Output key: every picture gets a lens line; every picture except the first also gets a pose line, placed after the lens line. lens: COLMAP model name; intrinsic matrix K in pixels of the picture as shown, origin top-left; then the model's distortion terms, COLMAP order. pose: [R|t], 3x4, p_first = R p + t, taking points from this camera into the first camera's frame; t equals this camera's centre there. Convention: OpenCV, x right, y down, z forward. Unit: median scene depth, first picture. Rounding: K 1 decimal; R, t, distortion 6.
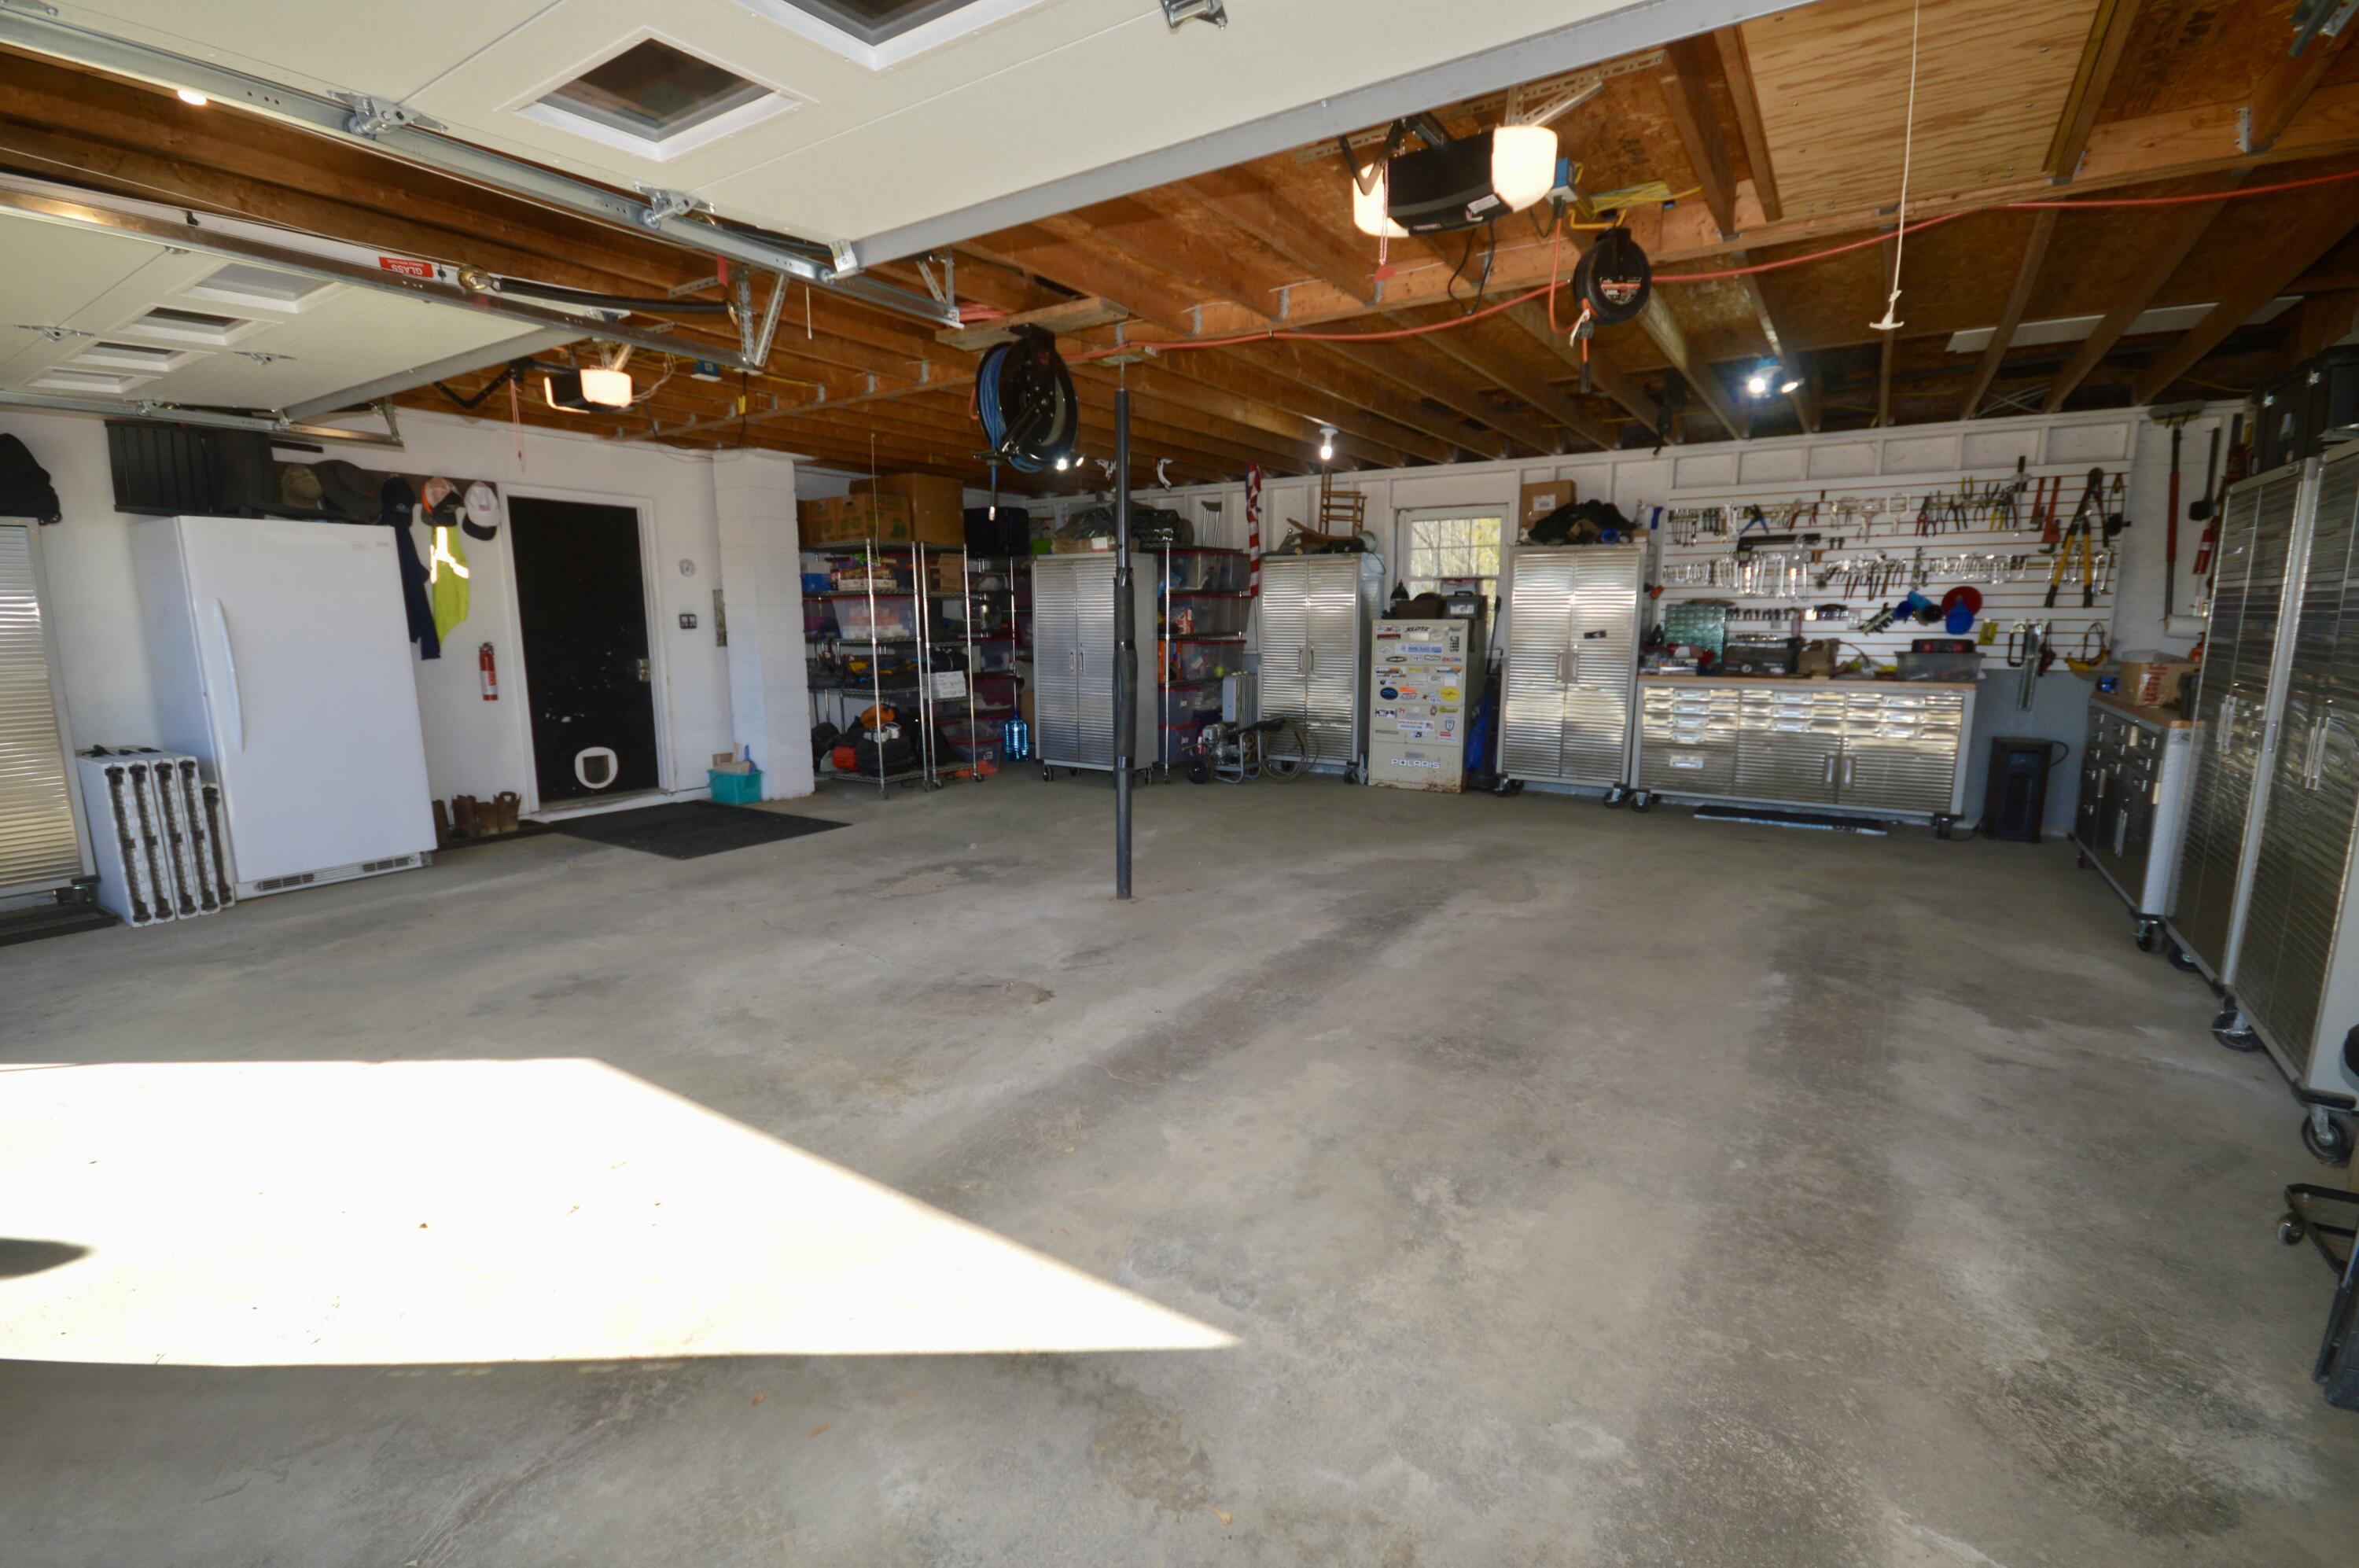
lens RADIAL K [[1048.0, 0, 1177.9], [0, 1048.0, 786.8], [0, 0, 1]] dist [-0.000243, -0.000618]
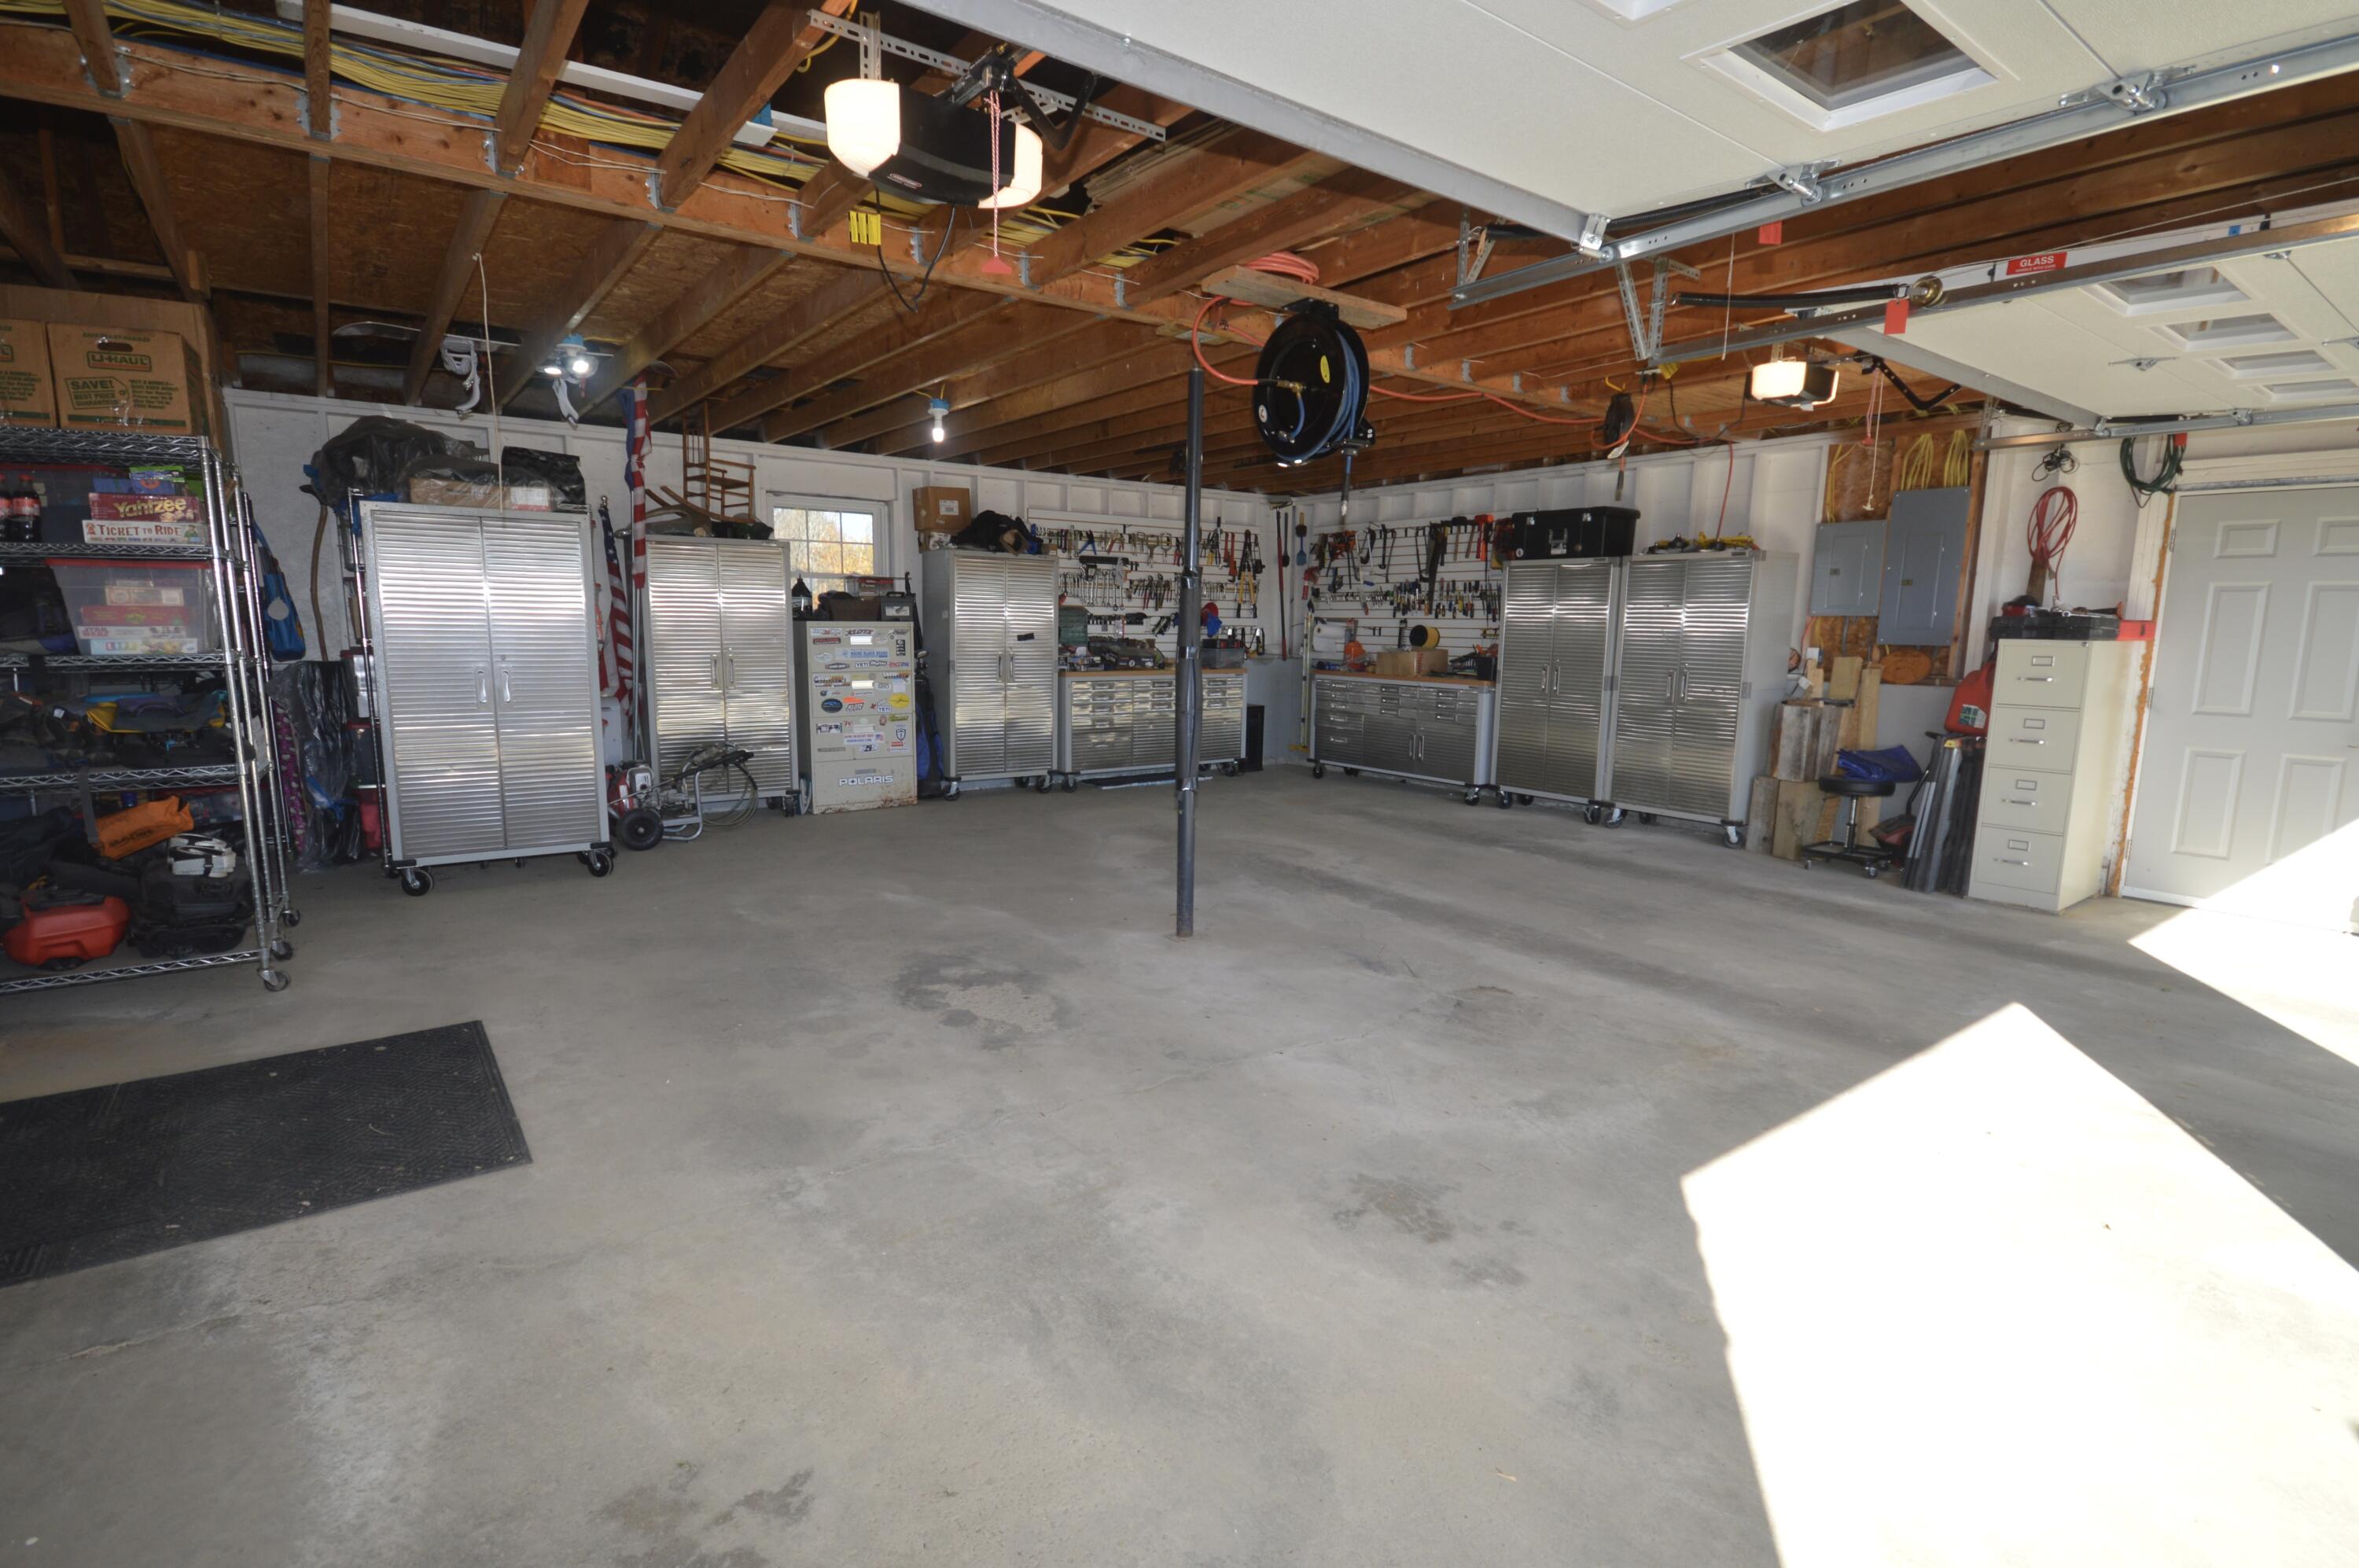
lens RADIAL K [[1110.4, 0, 1173.8], [0, 1110.4, 788.9], [0, 0, 1]] dist [-0.000686, 0.000125]
pose [[0.342661, -0.133014, 0.929995, -0.673809], [0.137108, 0.986407, 0.090565, -0.076507], [-0.929400, 0.096477, 0.356241, 0.482082]]
